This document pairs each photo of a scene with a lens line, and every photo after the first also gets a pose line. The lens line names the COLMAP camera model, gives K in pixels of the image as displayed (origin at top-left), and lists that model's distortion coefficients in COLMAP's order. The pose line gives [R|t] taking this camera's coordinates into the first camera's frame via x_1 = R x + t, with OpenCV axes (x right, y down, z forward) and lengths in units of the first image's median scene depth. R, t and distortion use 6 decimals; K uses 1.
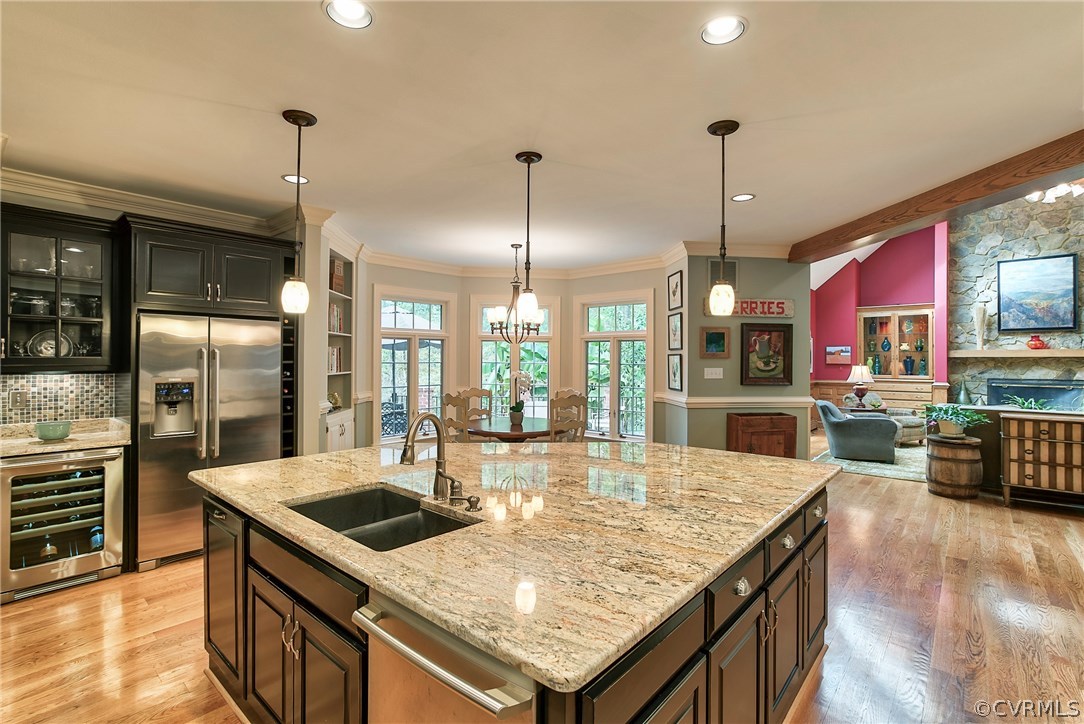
lens RADIAL K [[494.2, 0, 548.0], [0, 494.2, 358.1], [0, 0, 1]] dist [-0.005215, 0.000245]
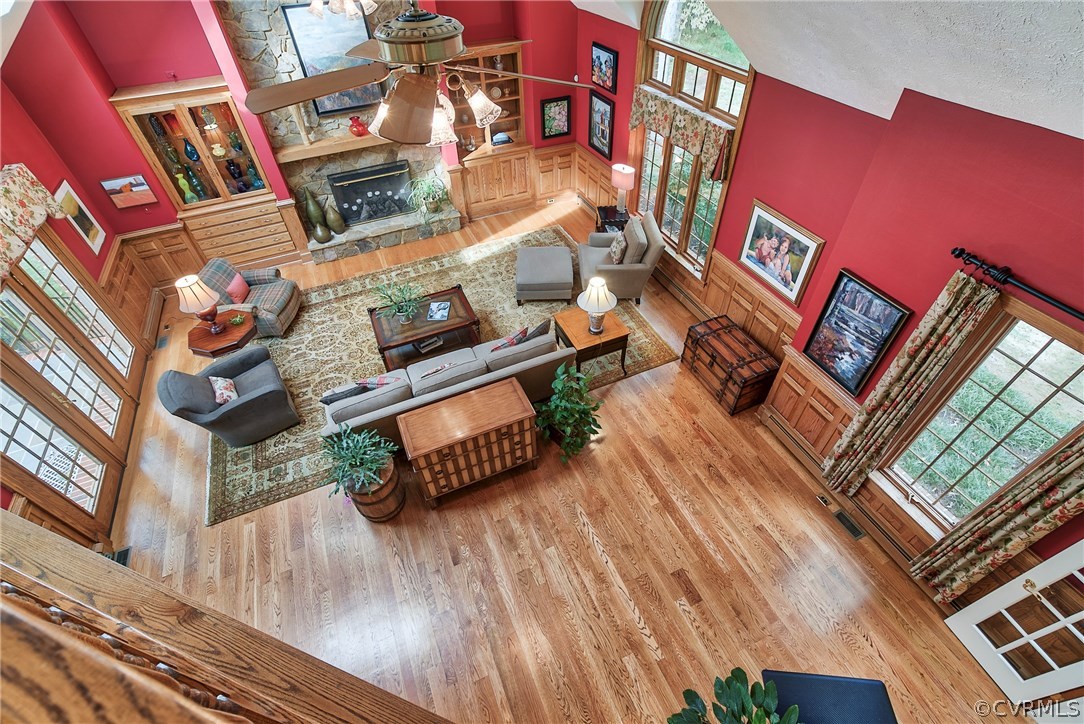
lens RADIAL K [[494.2, 0, 546.3], [0, 494.2, 358.8], [0, 0, 1]] dist [-0.005215, 0.000245]
pose [[0.431499, -0.648740, 0.626853, 0.258594], [0.021780, 0.702161, 0.711685, -0.251486], [-0.901850, -0.293439, 0.317111, 0.244449]]
